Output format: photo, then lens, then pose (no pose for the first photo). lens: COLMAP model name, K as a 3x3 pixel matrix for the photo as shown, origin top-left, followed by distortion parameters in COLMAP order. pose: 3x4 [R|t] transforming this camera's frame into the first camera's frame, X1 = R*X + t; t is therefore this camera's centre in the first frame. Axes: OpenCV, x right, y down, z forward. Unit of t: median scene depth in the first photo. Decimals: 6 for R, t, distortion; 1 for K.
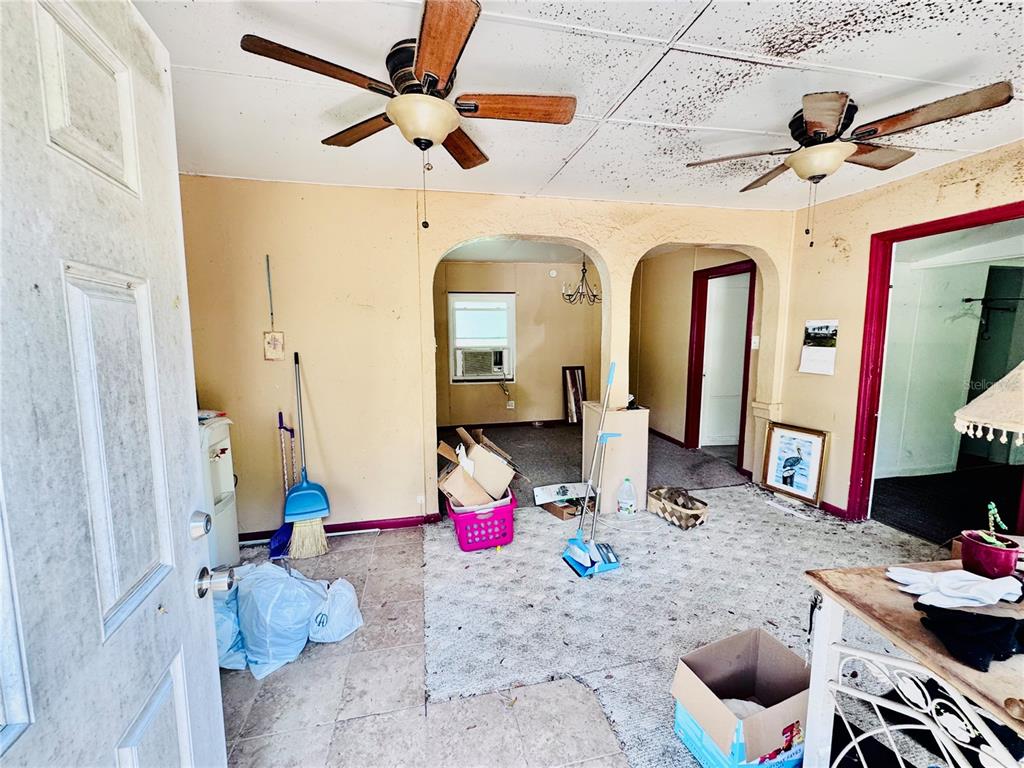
lens RADIAL K [[408.9, 0, 510.5], [0, 408.9, 378.8], [0, 0, 1]] dist [-0.003506, -0.000640]
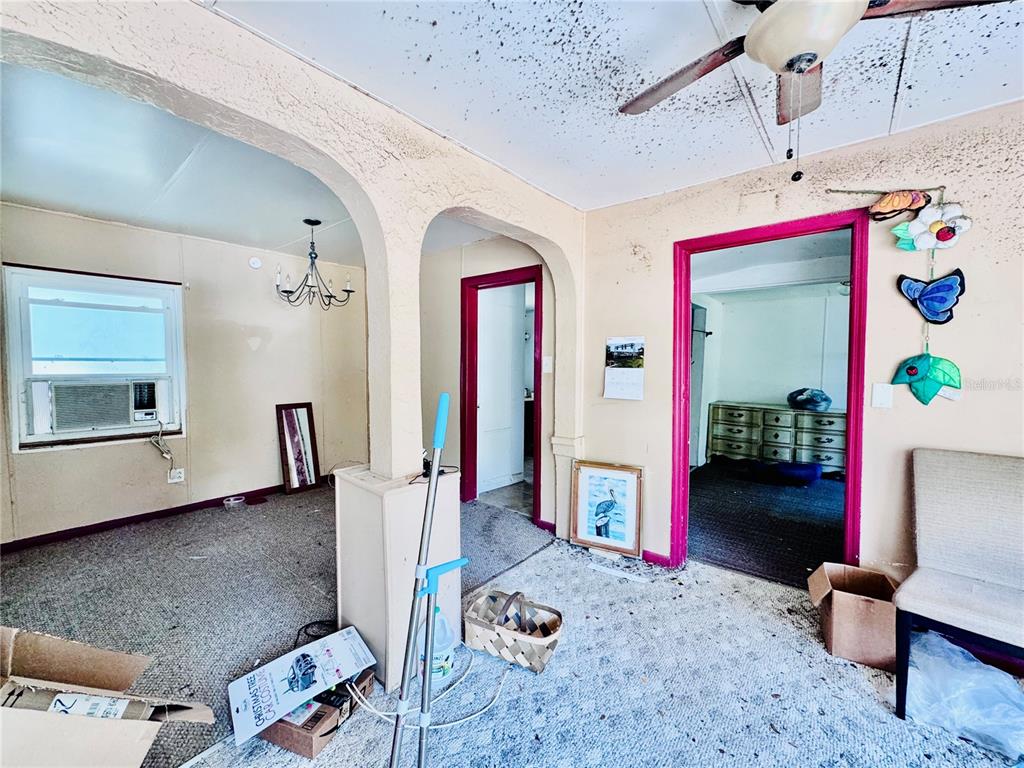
lens RADIAL K [[408.9, 0, 509.0], [0, 408.9, 383.4], [0, 0, 1]] dist [-0.003506, -0.000640]
pose [[0.786528, -0.020343, 0.617220, 0.031407], [0.061192, 0.997106, -0.045113, -0.021010], [-0.614516, 0.073251, 0.785497, 0.459364]]
